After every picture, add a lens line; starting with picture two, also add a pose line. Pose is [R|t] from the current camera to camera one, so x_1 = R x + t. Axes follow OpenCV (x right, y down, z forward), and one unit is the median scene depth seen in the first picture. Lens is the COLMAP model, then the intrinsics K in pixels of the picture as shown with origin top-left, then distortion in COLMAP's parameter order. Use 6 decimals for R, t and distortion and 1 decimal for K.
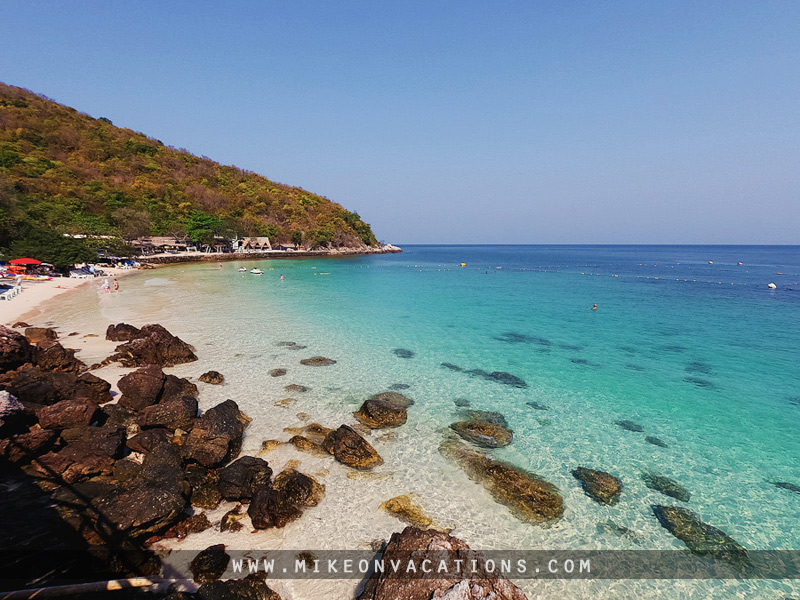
lens RADIAL K [[414.0, 0, 397.8], [0, 414.0, 299.4], [0, 0, 1]] dist [0.002897, 0.001247]
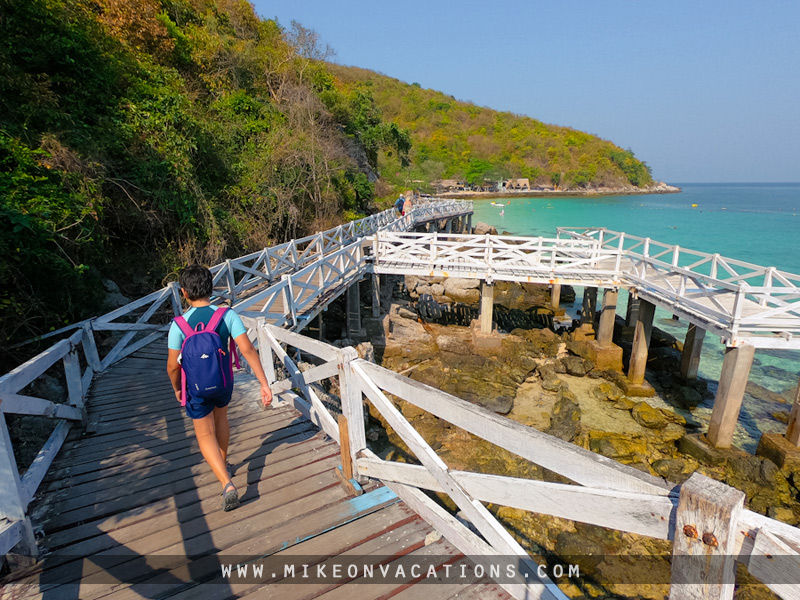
lens RADIAL K [[414.0, 0, 397.5], [0, 414.0, 296.9], [0, 0, 1]] dist [0.002897, 0.001247]
pose [[0.813495, 0.151868, -0.561393, 0.076568], [-0.074662, 0.984587, 0.158160, 0.016741], [0.576760, -0.086748, 0.812295, -0.153932]]
